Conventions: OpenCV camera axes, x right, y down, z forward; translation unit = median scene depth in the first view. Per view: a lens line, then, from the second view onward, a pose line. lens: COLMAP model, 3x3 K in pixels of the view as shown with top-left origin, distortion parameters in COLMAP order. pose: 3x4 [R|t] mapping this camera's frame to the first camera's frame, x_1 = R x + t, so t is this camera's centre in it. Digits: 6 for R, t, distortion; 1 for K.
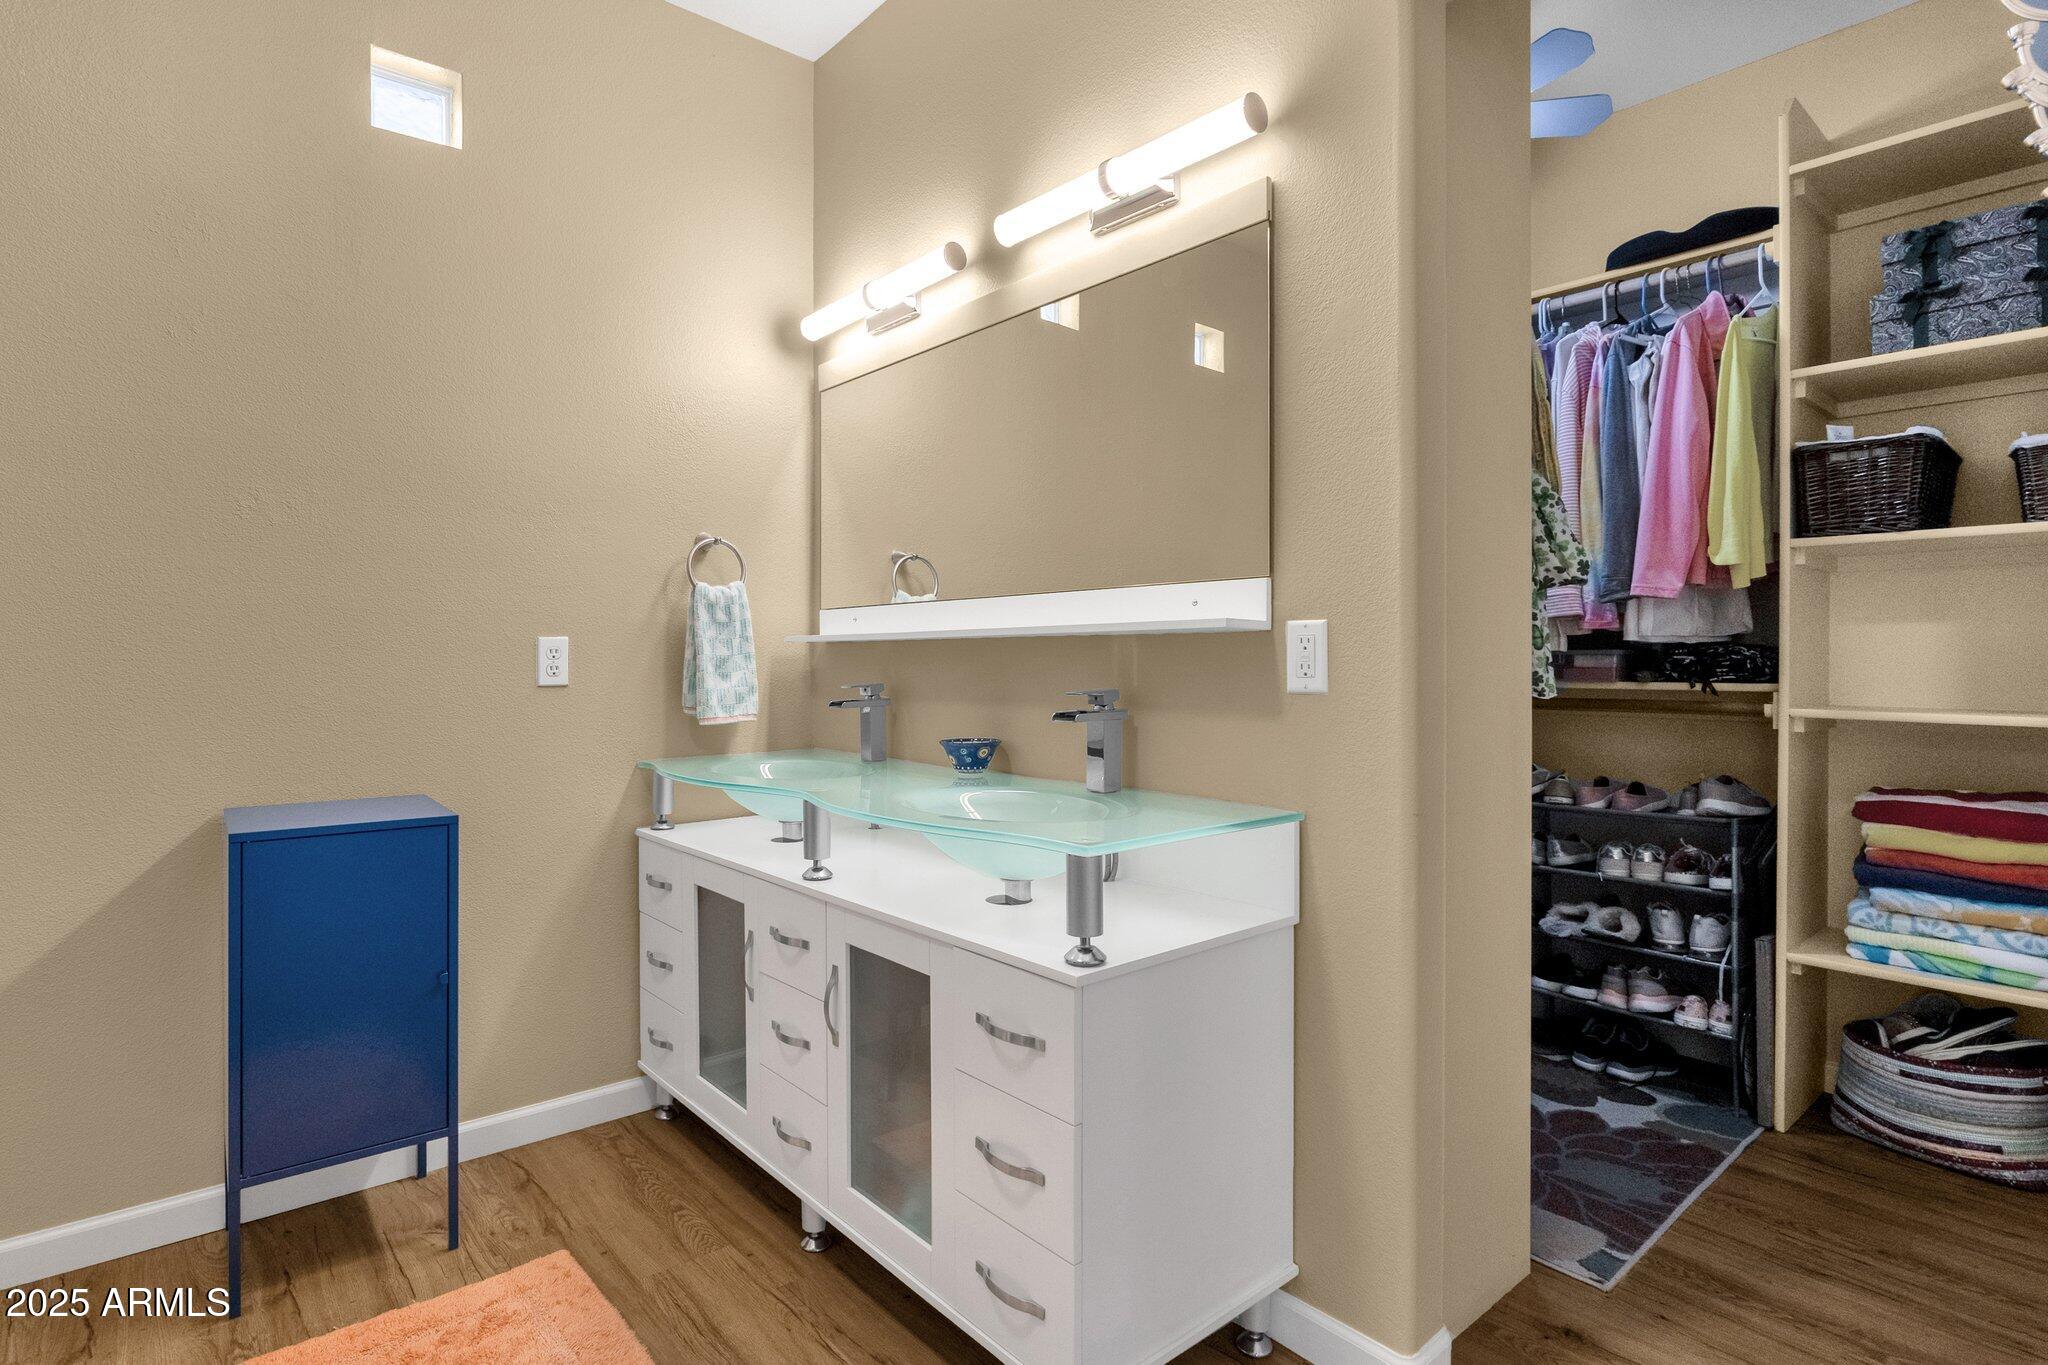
lens RADIAL K [[1005.1, 0, 1017.6], [0, 1005.1, 671.9], [0, 0, 1]] dist [0.010322, -0.004443]
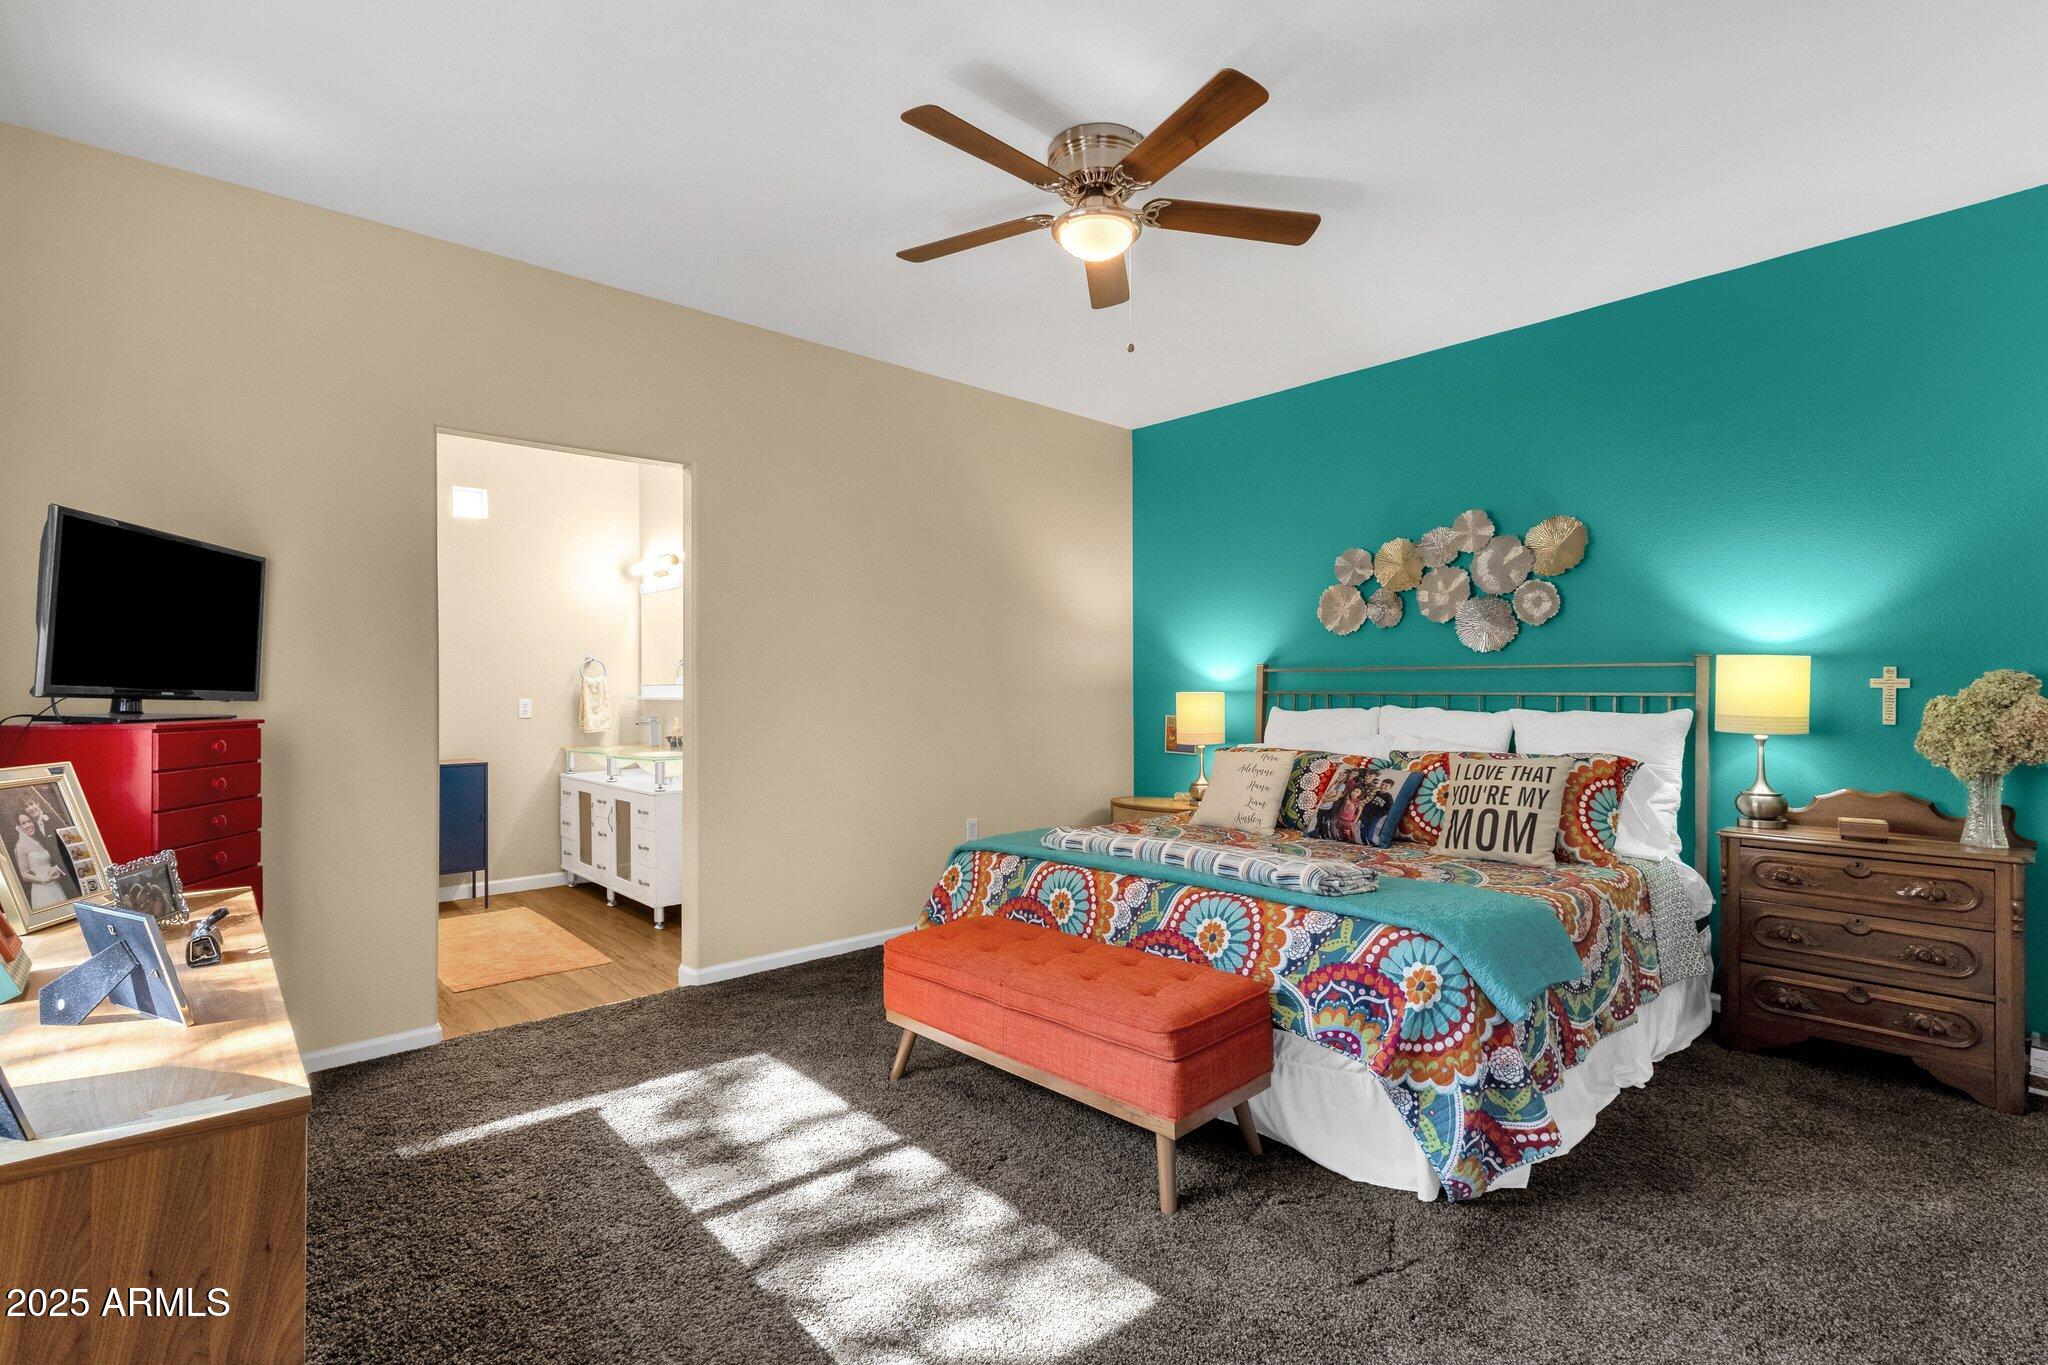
lens RADIAL K [[892.3, 0, 1032.6], [0, 892.3, 699.5], [0, 0, 1]] dist [0.010021, -0.000044]
pose [[0.999051, -0.002281, 0.043489, 0.722387], [0.002666, 0.999958, -0.008802, -0.008776], [-0.043468, 0.008909, 0.999015, -1.322522]]
